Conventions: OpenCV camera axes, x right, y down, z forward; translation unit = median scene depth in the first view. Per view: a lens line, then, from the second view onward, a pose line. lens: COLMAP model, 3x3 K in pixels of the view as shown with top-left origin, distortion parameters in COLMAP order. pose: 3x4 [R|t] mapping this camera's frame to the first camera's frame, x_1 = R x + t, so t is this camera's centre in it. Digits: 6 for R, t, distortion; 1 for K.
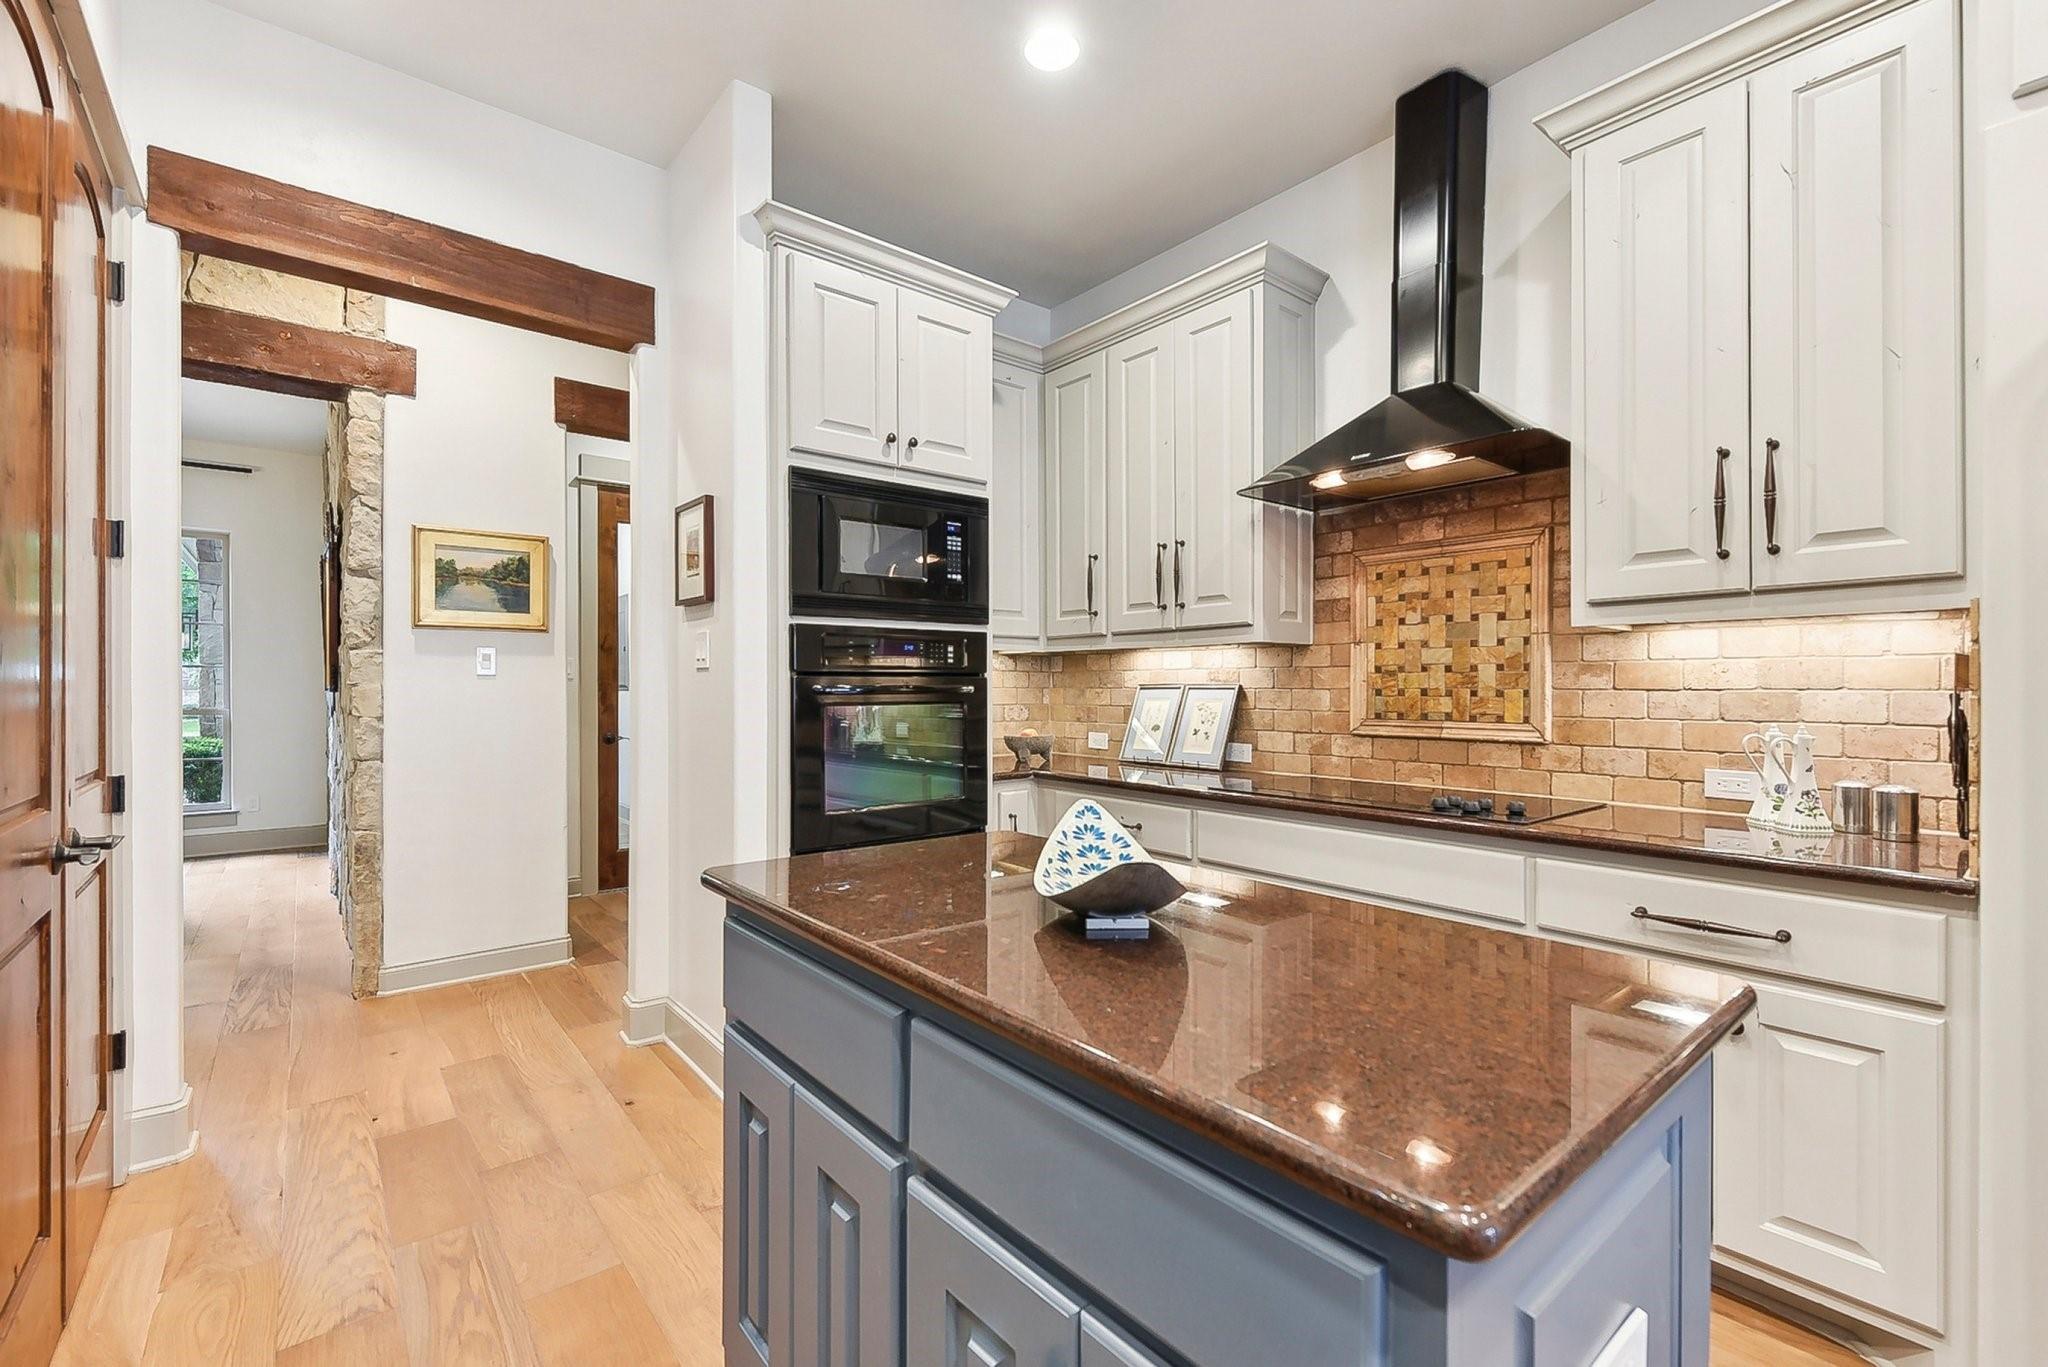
lens RADIAL K [[880.3, 0, 1021.6], [0, 880.3, 688.8], [0, 0, 1]] dist [0.000193, -0.000480]
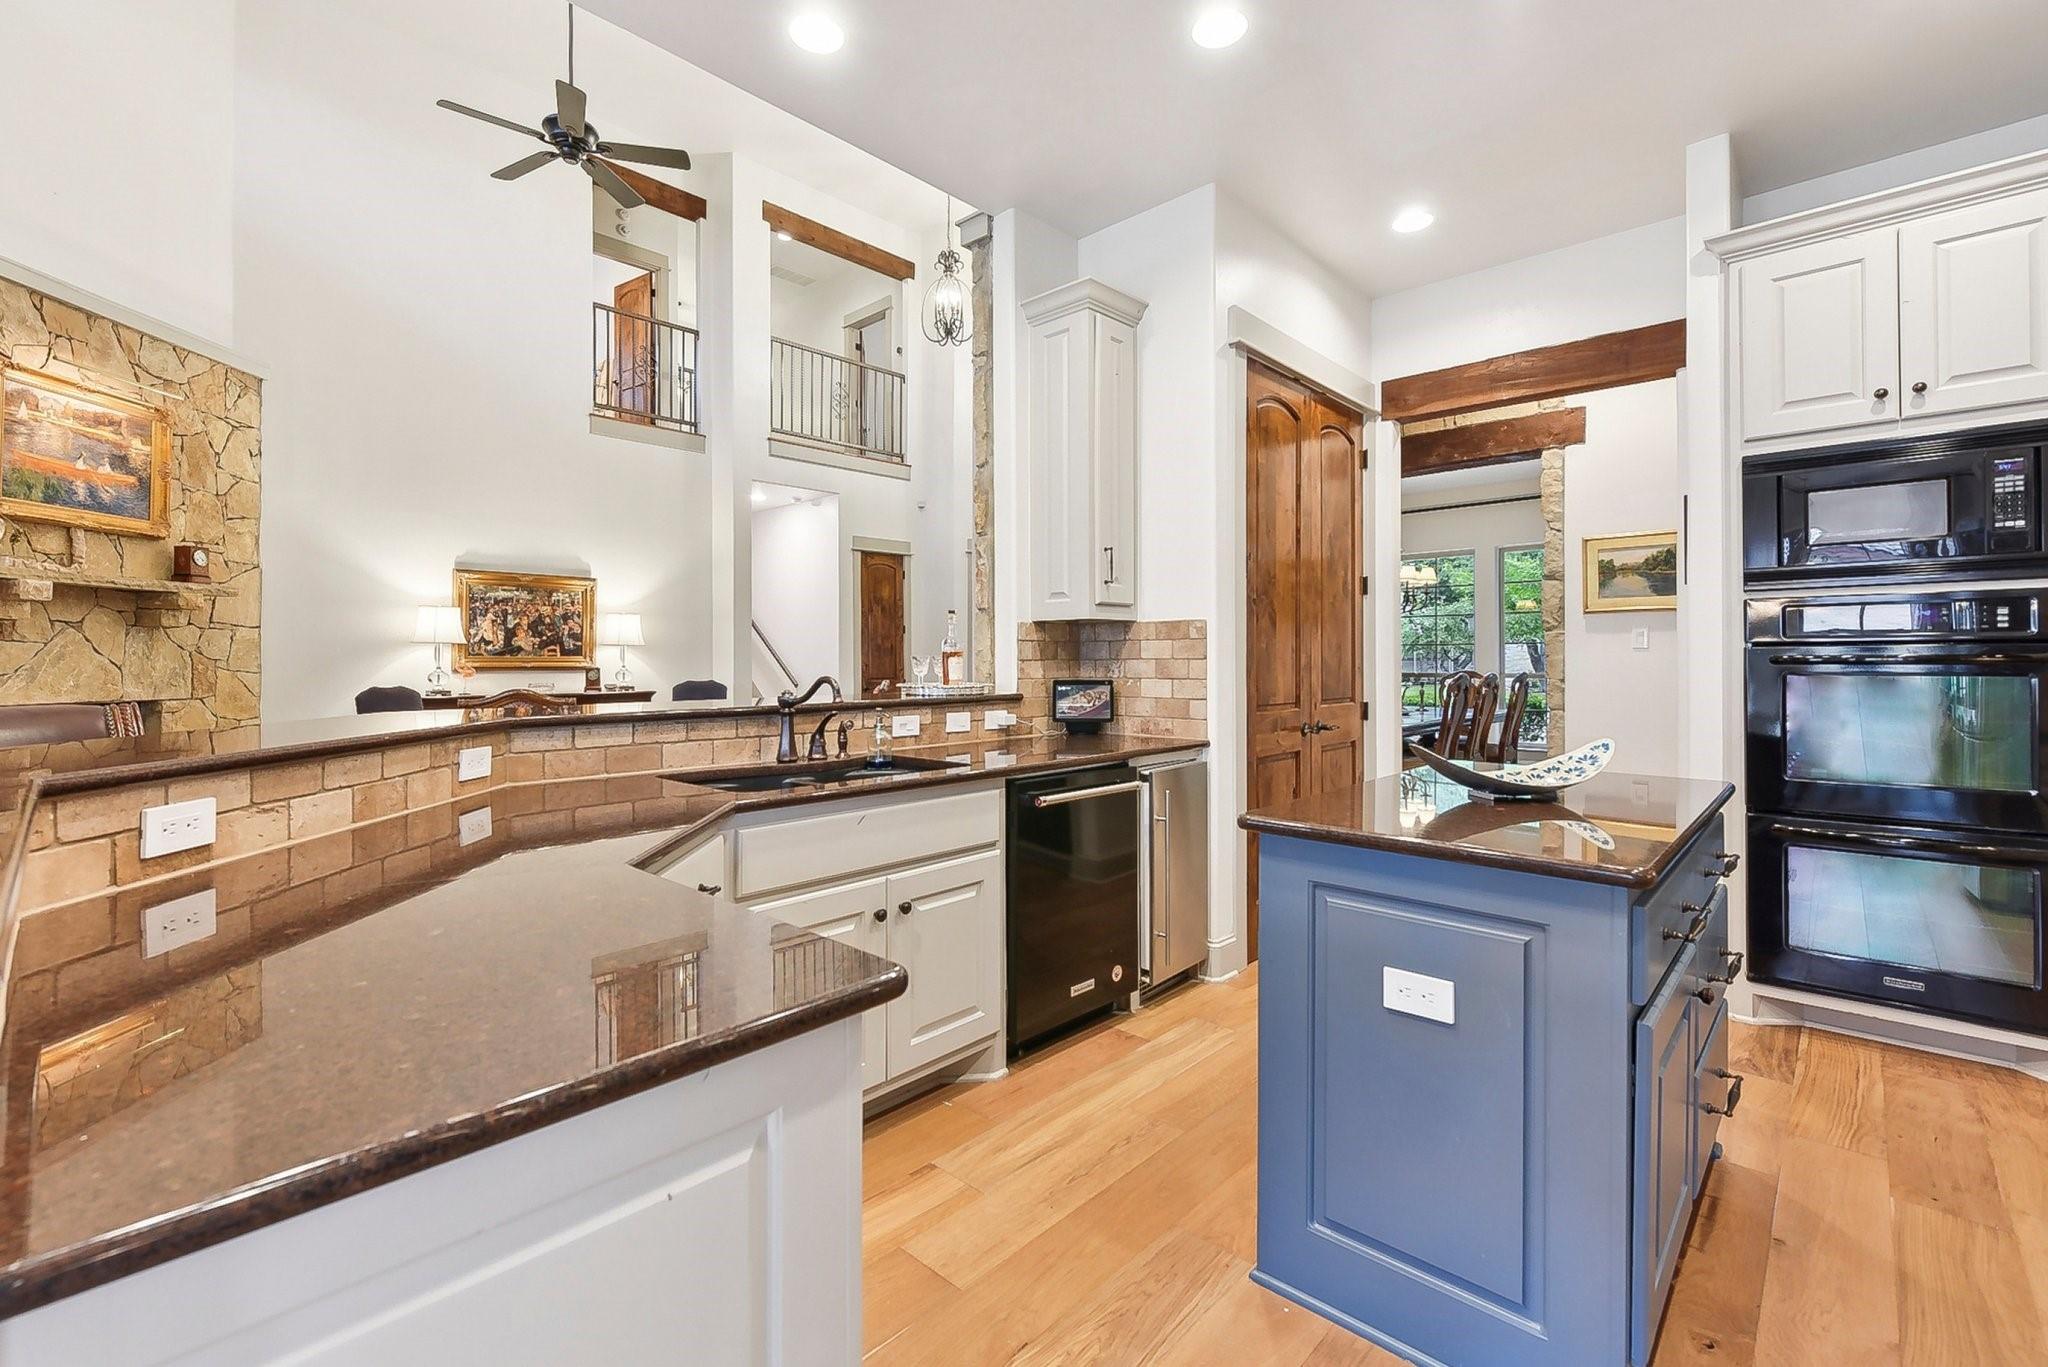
lens RADIAL K [[880.3, 0, 1029.5], [0, 880.3, 657.6], [0, 0, 1]] dist [0.000193, -0.000480]
pose [[0.141184, -0.002668, -0.989980, 0.632522], [-0.000017, 0.999996, -0.002698, 0.002248], [0.989983, 0.000398, 0.141184, -0.041037]]
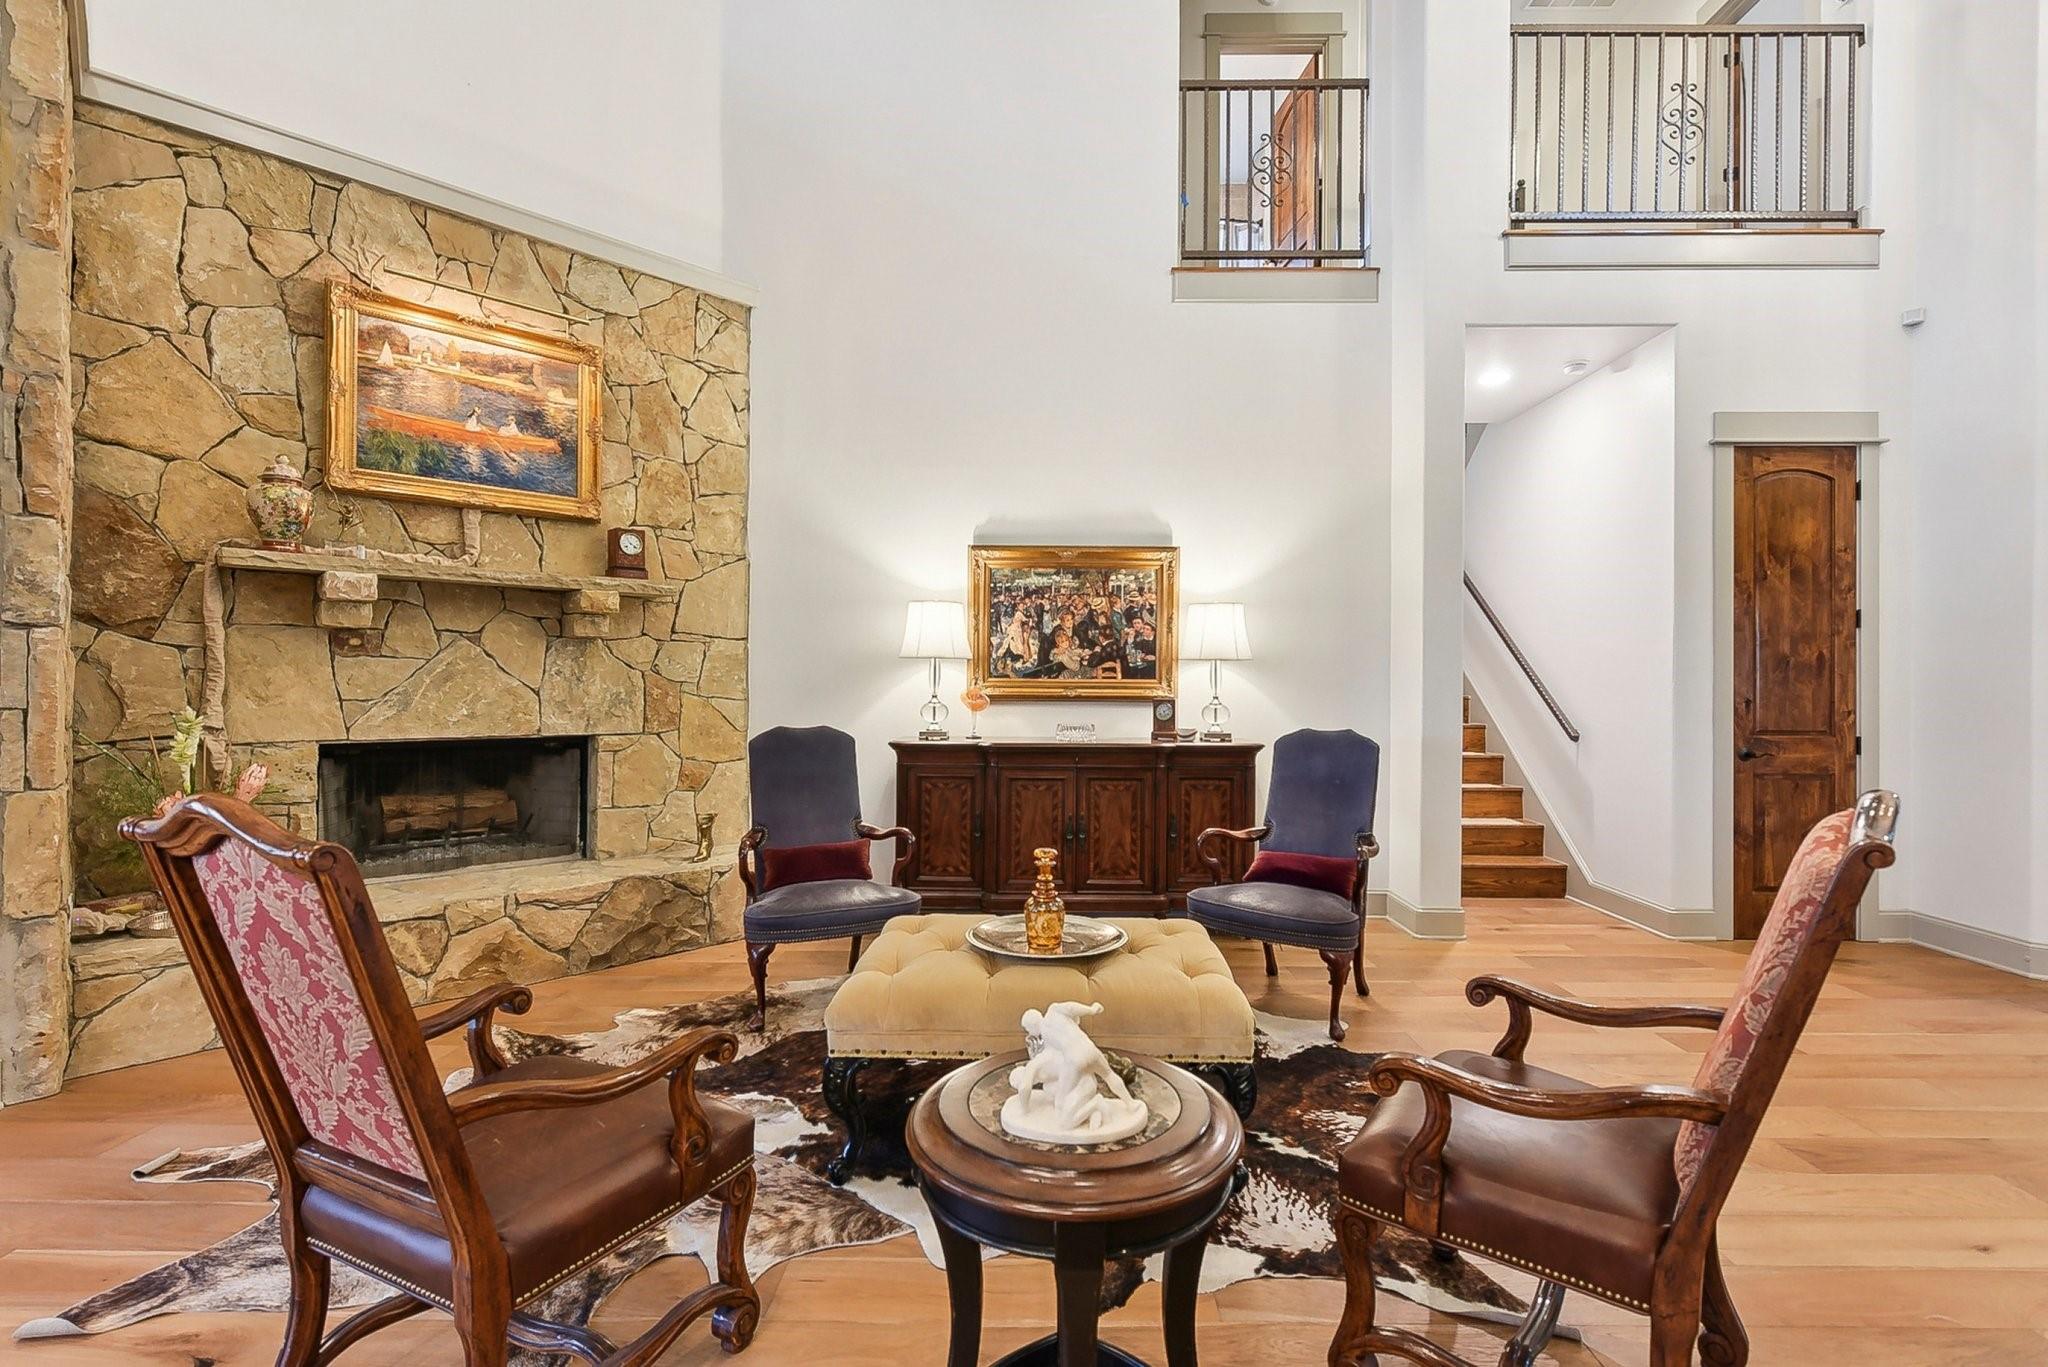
lens RADIAL K [[915.4, 0, 1040.0], [0, 915.4, 685.6], [0, 0, 1]] dist [0.000486, -0.001799]
pose [[-0.639827, -0.001259, -0.768518, -0.802501], [-0.006787, 0.999969, 0.004012, -0.002759], [0.768489, 0.007783, -0.639816, -0.111510]]
